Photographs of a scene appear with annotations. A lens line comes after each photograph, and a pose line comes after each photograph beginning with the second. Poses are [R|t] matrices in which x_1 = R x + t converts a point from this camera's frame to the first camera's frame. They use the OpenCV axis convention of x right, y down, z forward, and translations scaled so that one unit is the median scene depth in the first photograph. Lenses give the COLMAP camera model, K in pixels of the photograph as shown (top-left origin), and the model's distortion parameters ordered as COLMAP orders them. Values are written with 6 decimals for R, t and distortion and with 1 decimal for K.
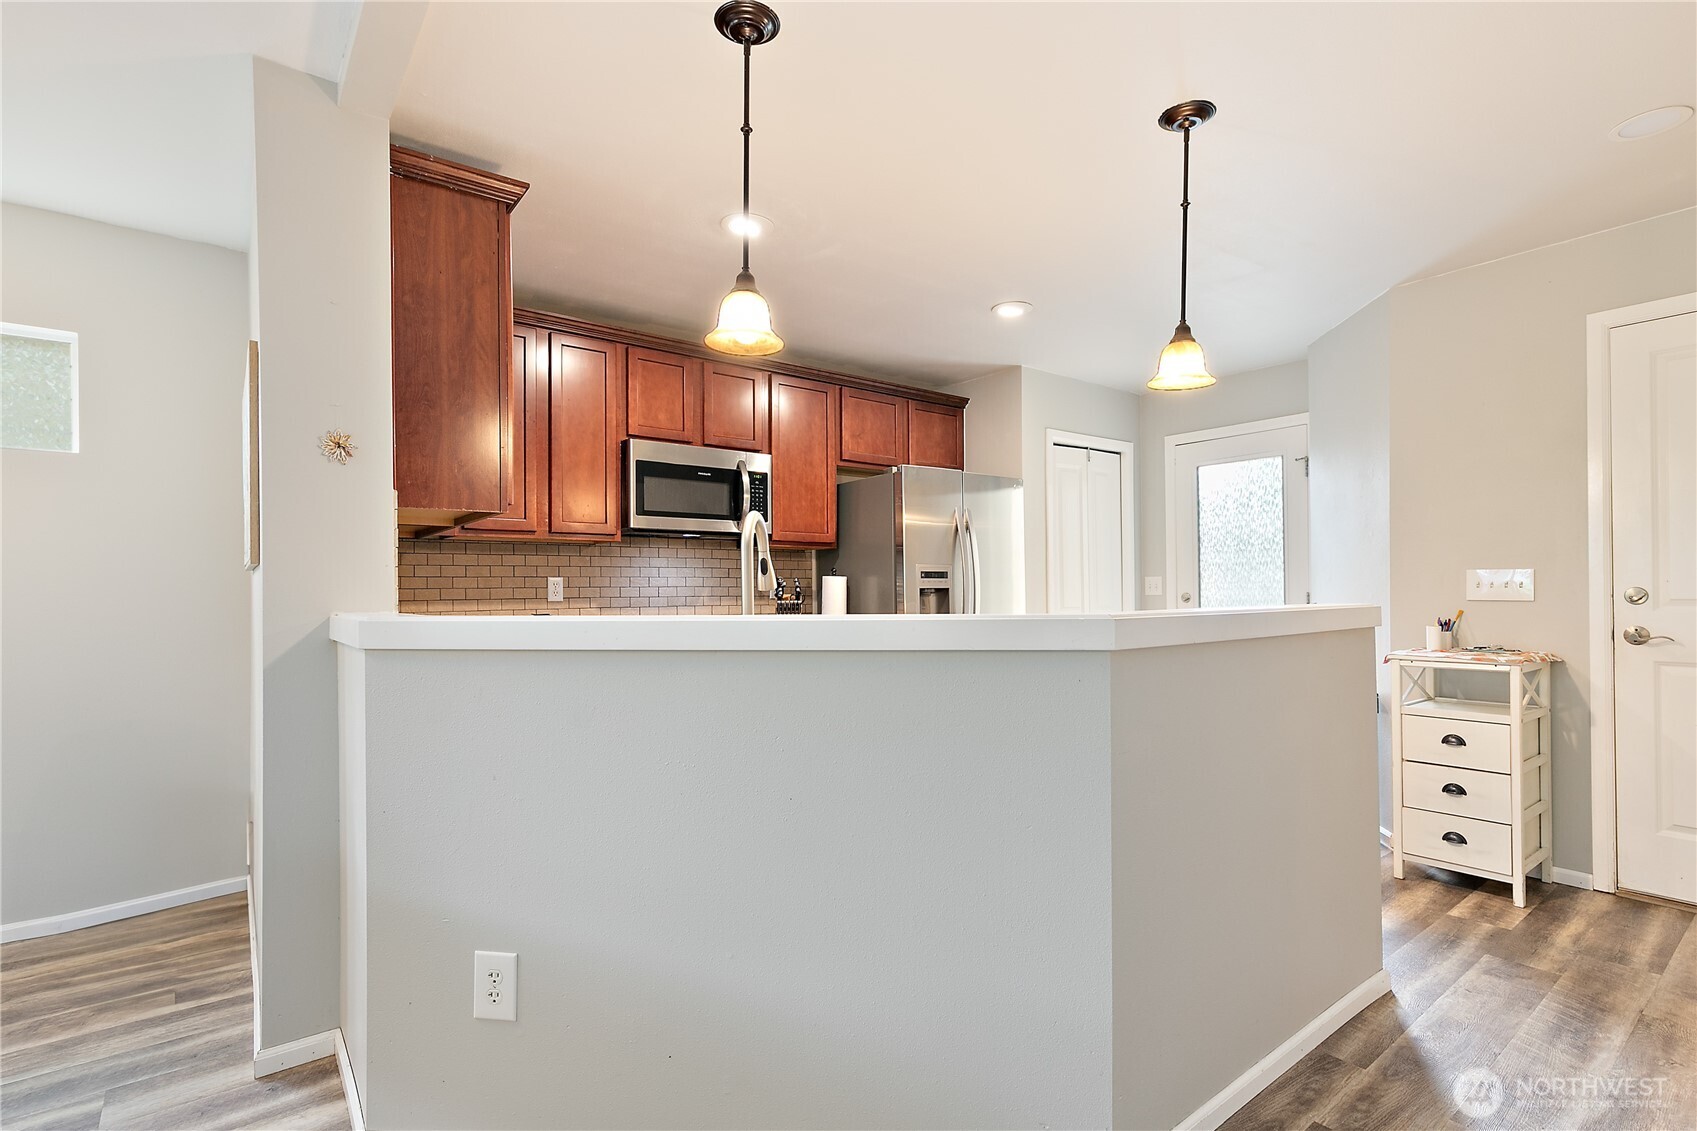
lens RADIAL K [[814.2, 0, 861.6], [0, 814.2, 579.2], [0, 0, 1]] dist [0.004867, 0.003048]
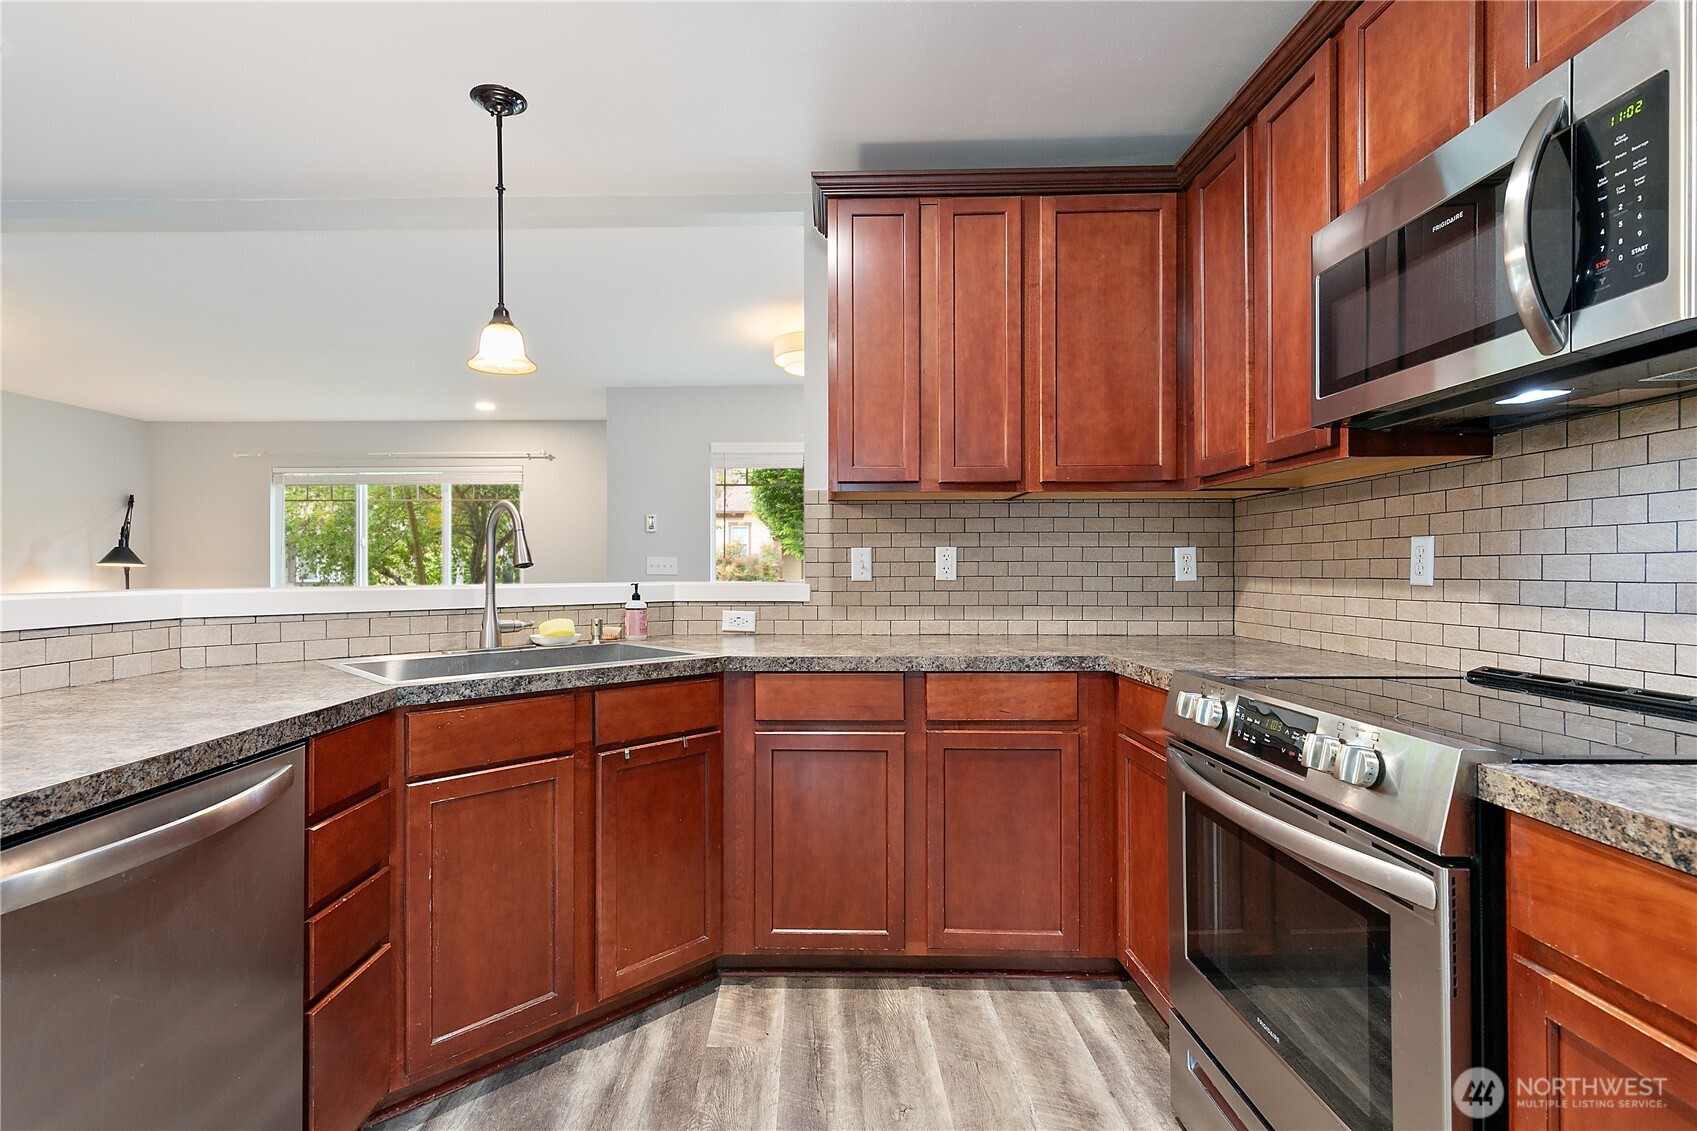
lens RADIAL K [[814.2, 0, 845.1], [0, 814.2, 566.9], [0, 0, 1]] dist [0.004867, 0.003048]
pose [[-0.630865, 0.010993, -0.775815, 0.207290], [0.021832, 0.999755, -0.003587, 0.008912], [0.775585, -0.019201, -0.630951, 0.925735]]
